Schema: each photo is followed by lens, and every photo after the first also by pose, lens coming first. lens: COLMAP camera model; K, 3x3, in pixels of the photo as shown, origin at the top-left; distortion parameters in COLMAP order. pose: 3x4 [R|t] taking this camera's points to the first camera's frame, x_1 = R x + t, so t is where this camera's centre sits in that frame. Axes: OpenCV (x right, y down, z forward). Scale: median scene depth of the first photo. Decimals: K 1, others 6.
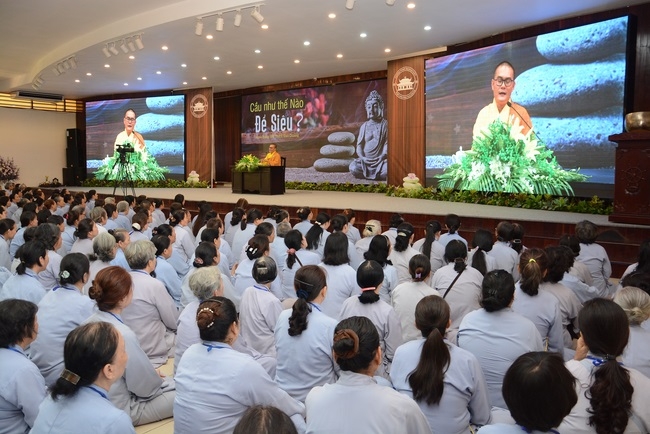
lens RADIAL K [[515.6, 0, 321.9], [0, 515.6, 215.9], [0, 0, 1]] dist [-0.108409, 0.003306]
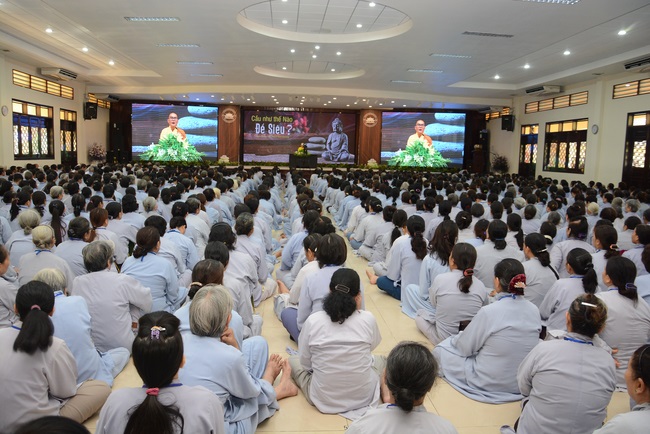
lens RADIAL K [[512.9, 0, 323.6], [0, 512.9, 214.2], [0, 0, 1]] dist [-0.119819, 0.094555]
pose [[0.734668, -0.063774, 0.675423, -1.249291], [0.040601, 0.997921, 0.050062, 0.033280], [-0.677211, -0.009356, 0.735730, -0.444628]]
